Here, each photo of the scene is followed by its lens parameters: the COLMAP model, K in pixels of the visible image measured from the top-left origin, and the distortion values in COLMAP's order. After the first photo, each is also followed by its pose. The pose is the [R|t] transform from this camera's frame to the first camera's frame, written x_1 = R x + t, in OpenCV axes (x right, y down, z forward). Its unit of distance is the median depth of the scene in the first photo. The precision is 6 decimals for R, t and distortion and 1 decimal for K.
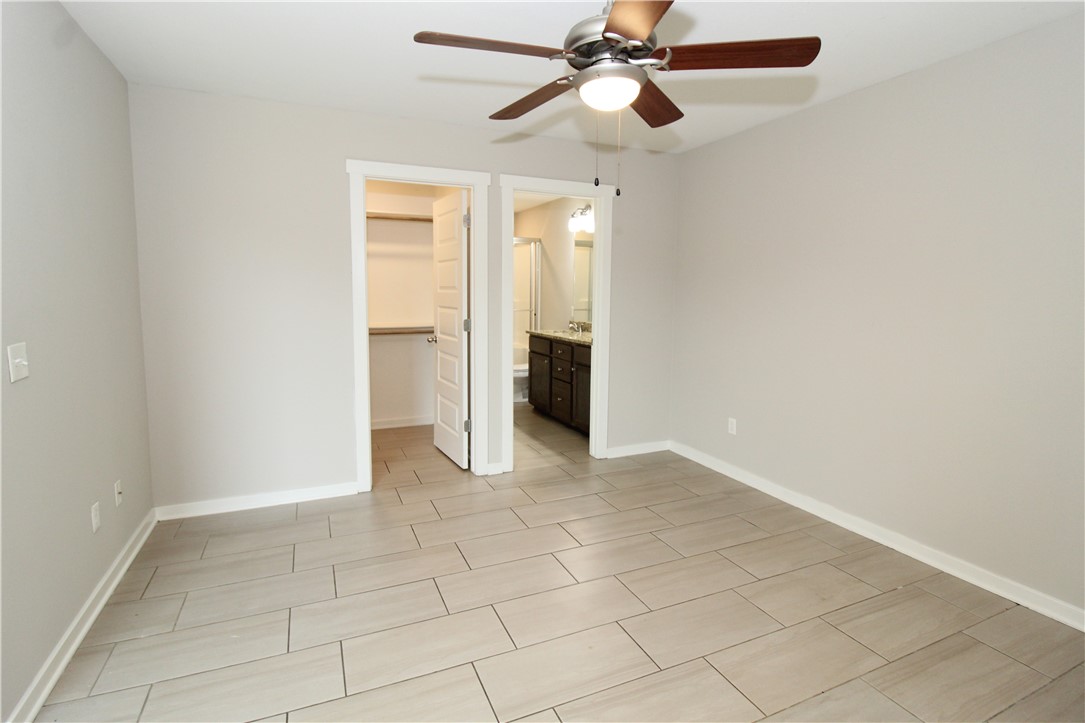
lens RADIAL K [[529.2, 0, 542.5], [0, 529.2, 361.5], [0, 0, 1]] dist [-0.021639, -0.000160]
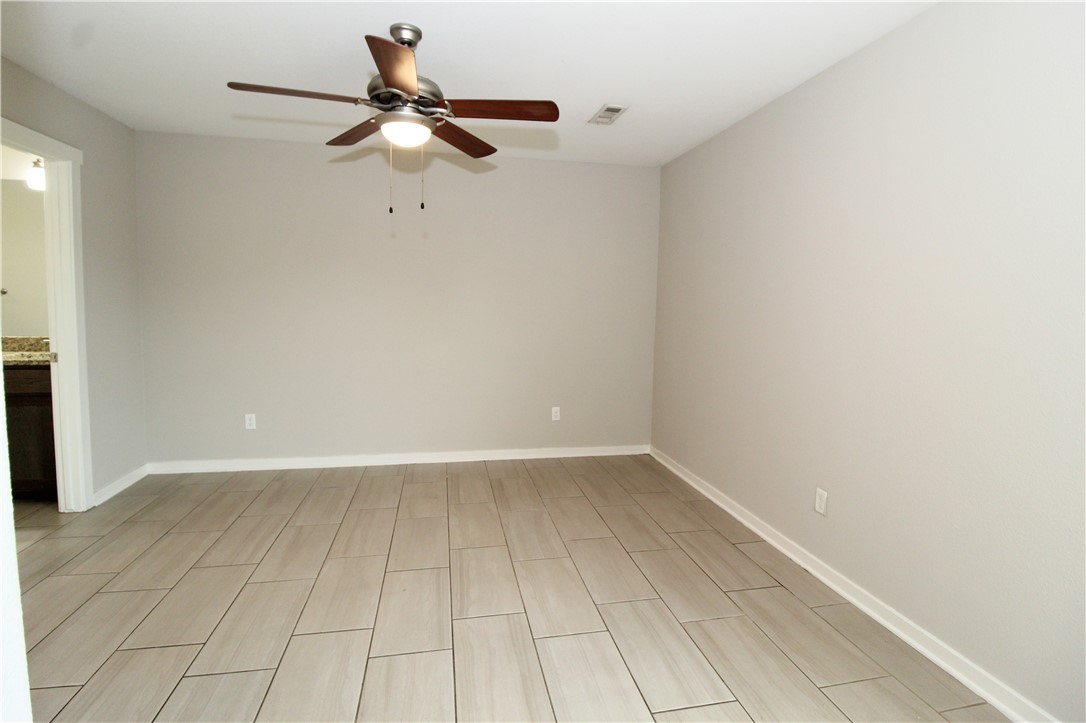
lens RADIAL K [[515.0, 0, 541.4], [0, 515.0, 343.8], [0, 0, 1]] dist [-0.017729, -0.000572]
pose [[0.229879, -0.088300, 0.969205, -0.442820], [0.118238, 0.991032, 0.062245, -0.023319], [-0.966010, 0.100288, 0.238258, 0.174014]]
